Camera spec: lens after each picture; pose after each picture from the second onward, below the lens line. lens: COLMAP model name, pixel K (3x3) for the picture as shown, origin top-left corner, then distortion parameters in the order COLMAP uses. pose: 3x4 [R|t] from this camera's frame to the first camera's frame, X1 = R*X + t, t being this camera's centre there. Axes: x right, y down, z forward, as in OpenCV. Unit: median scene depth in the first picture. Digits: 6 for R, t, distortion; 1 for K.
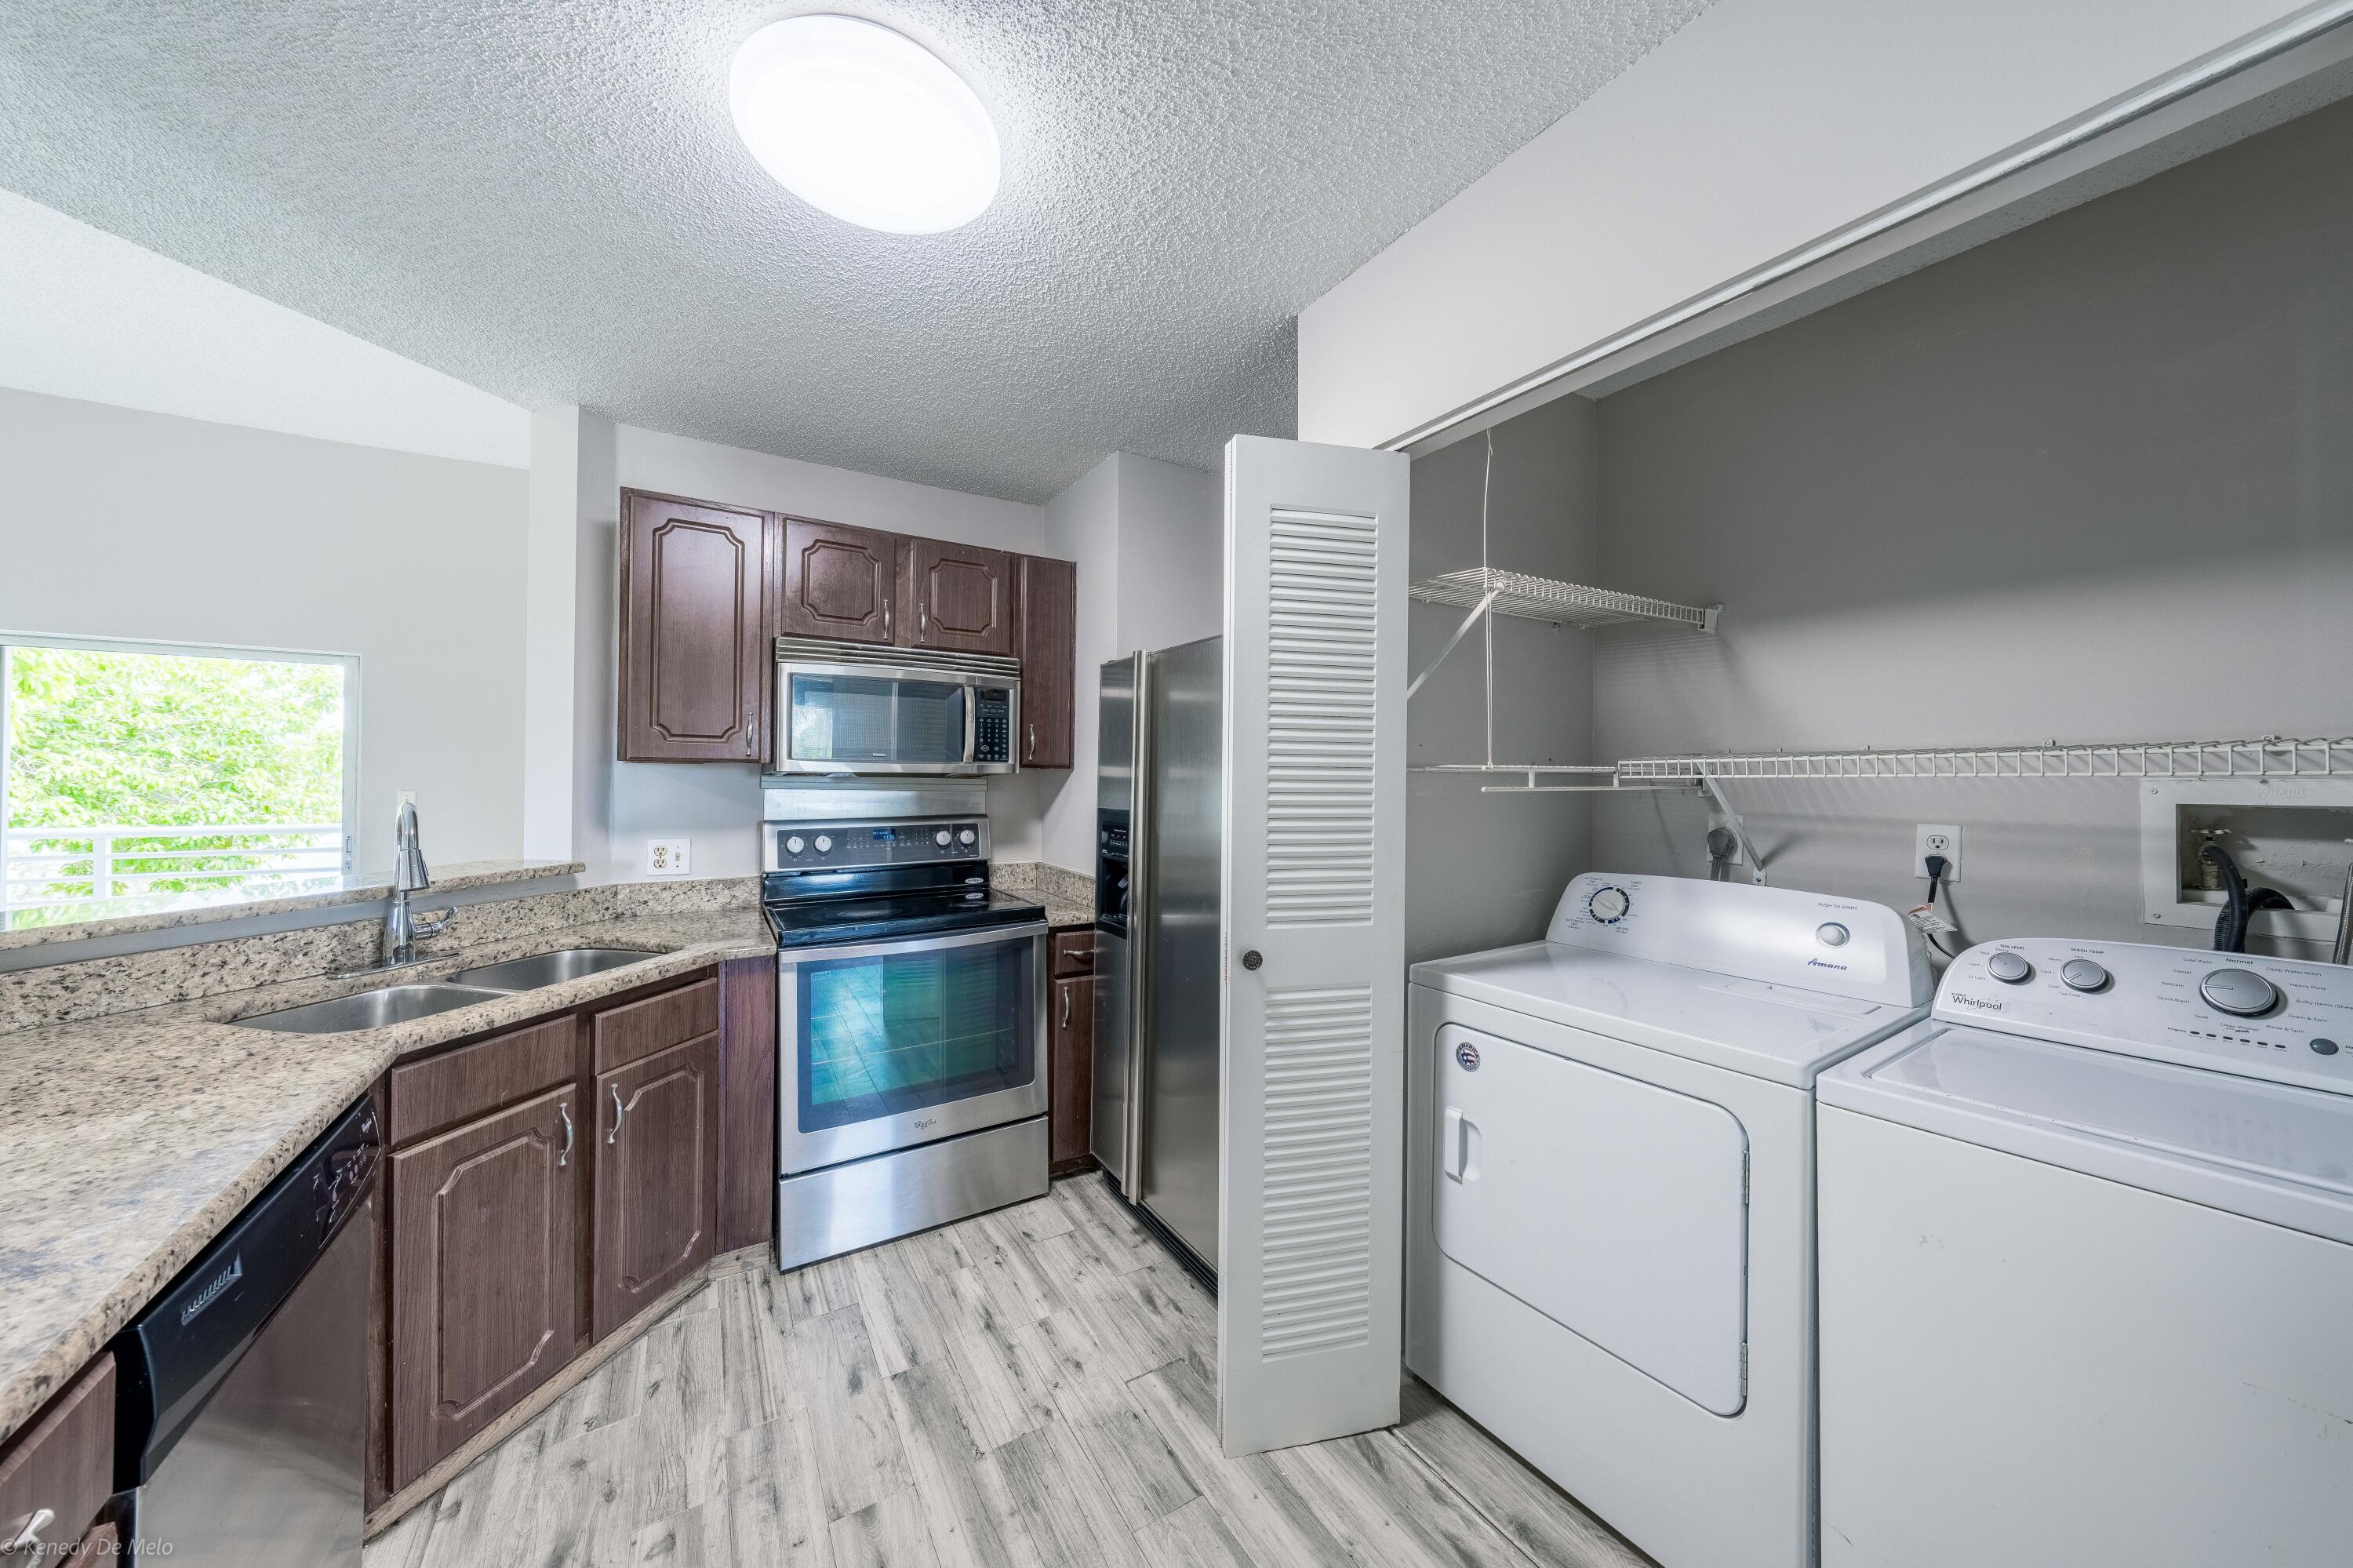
lens RADIAL K [[799.5, 0, 1179.9], [0, 799.5, 778.7], [0, 0, 1]] dist [0.000063, -0.000448]
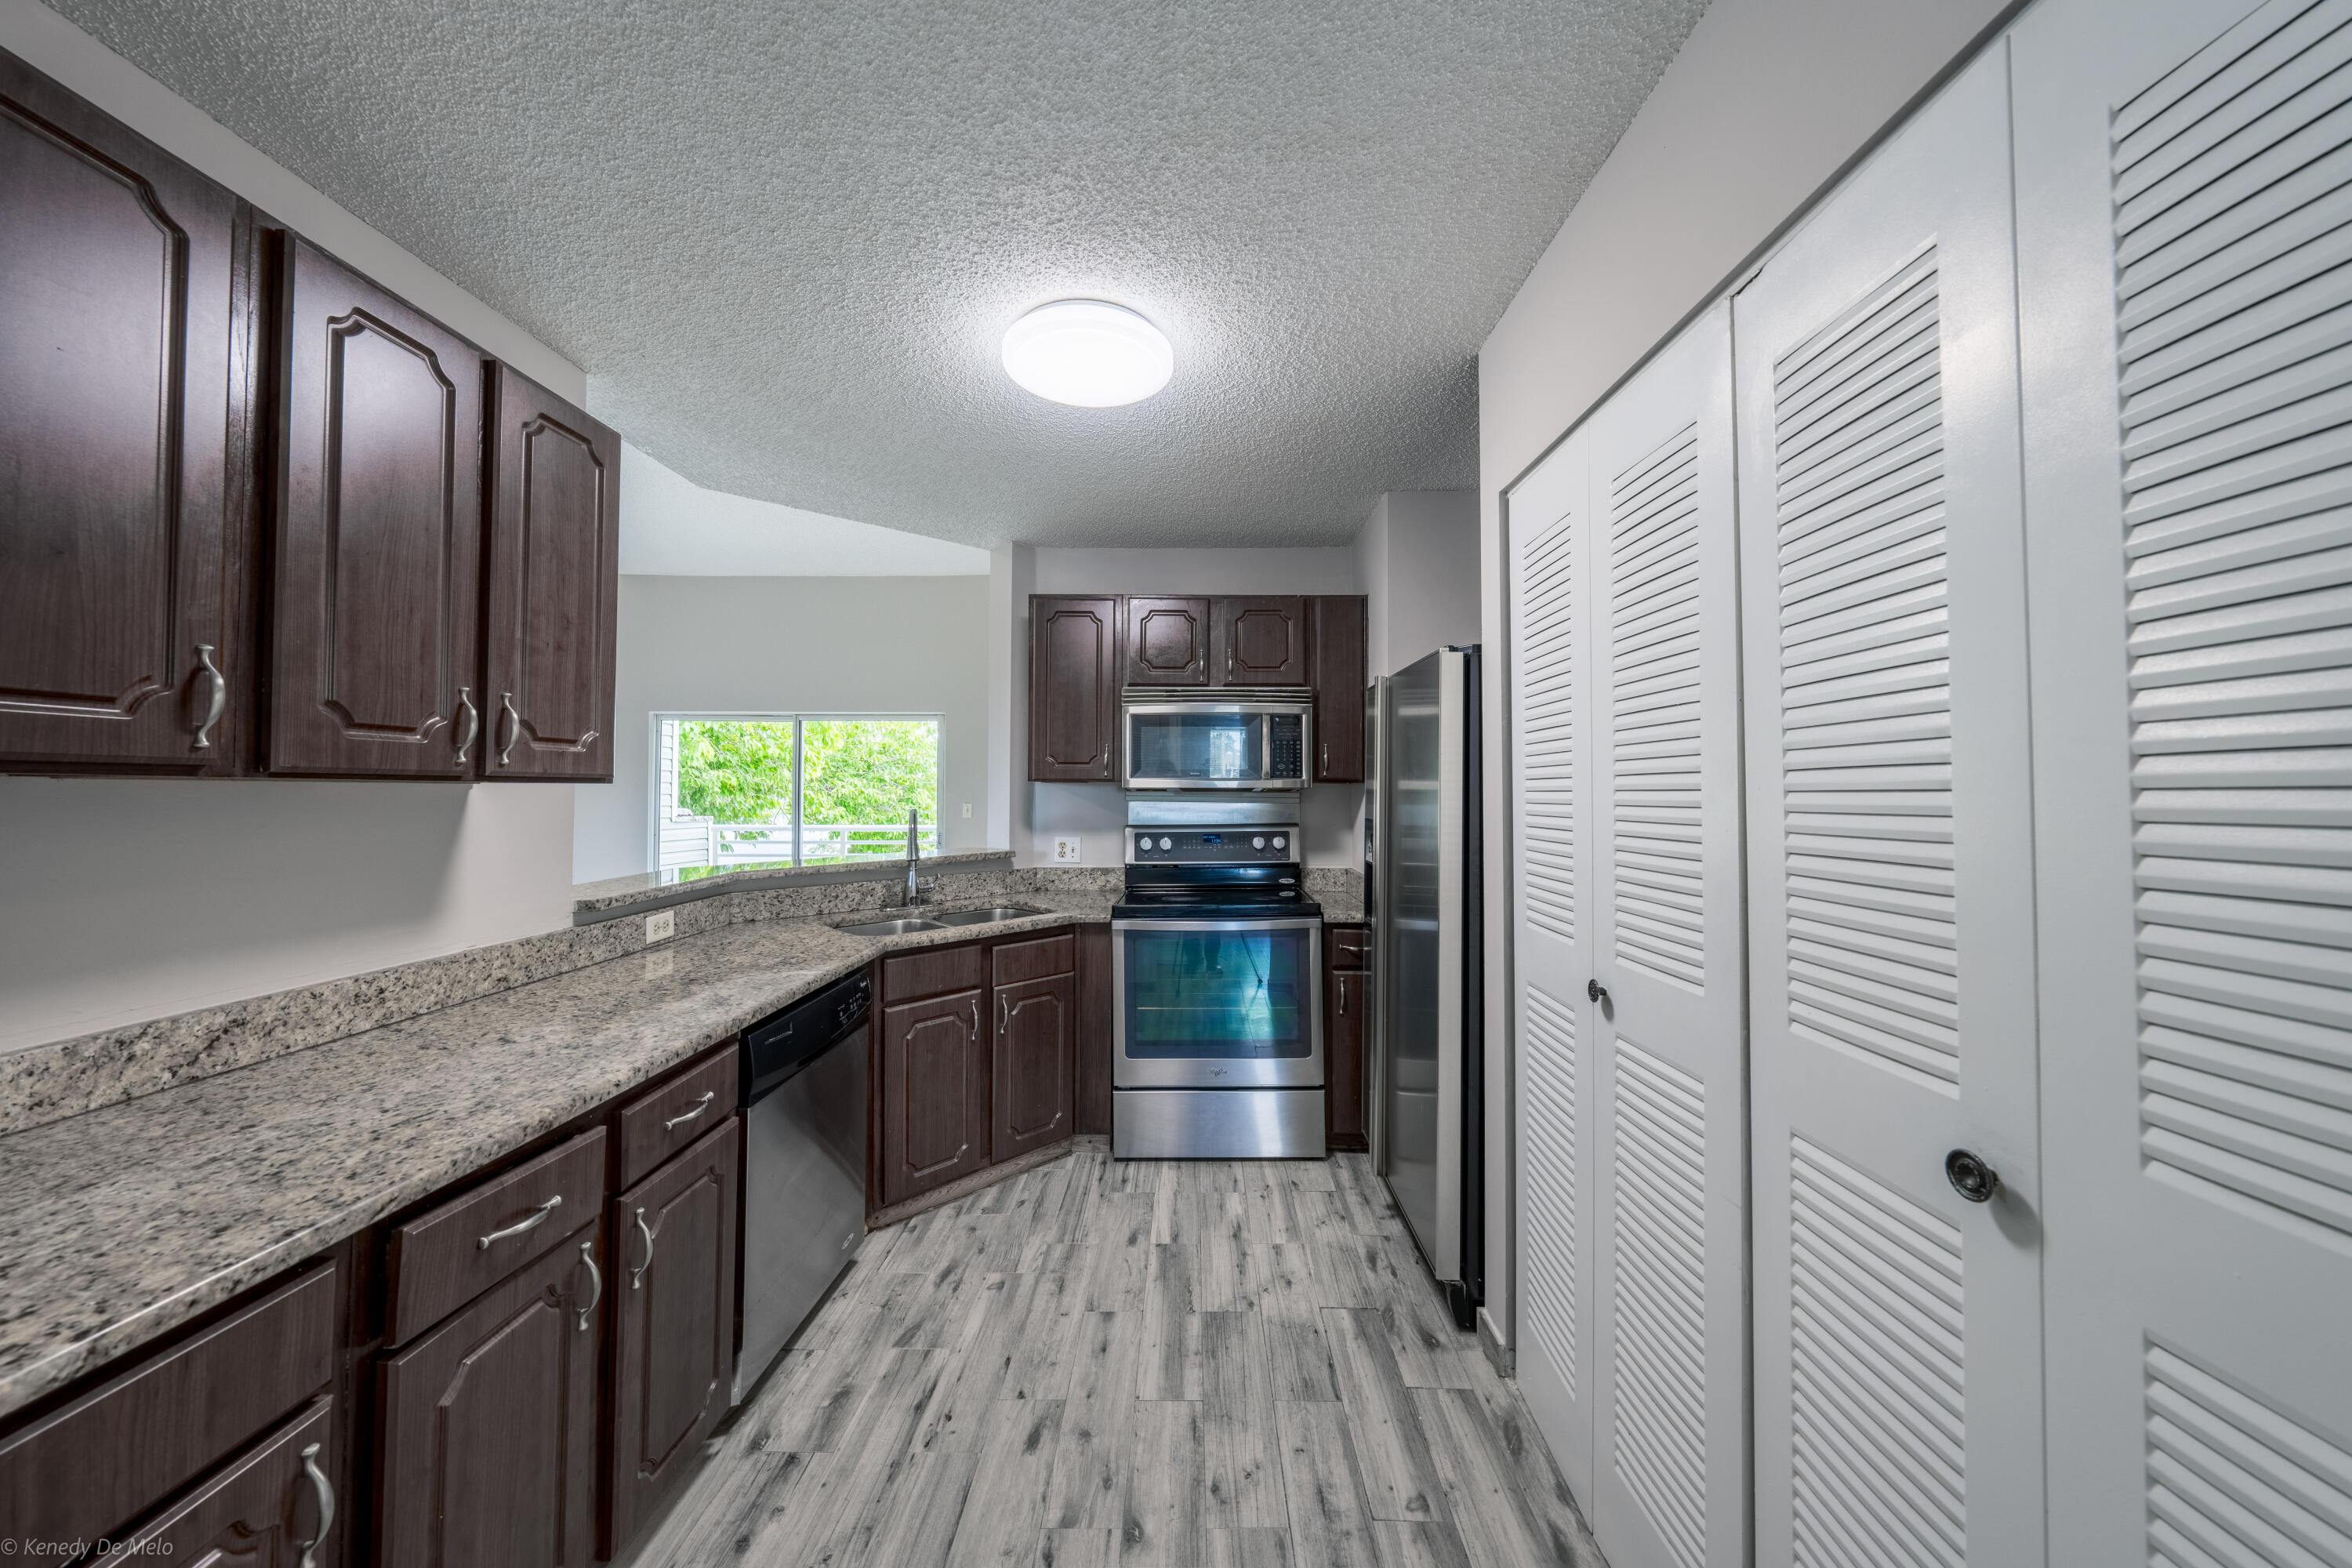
lens RADIAL K [[799.1, 0, 1174.2], [0, 799.1, 779.7], [0, 0, 1]] dist [0.000063, -0.000448]
pose [[0.843264, -0.014026, -0.537316, 0.317572], [0.004340, 0.999805, -0.019288, 0.004183], [0.537482, 0.013933, 0.843160, -0.090296]]
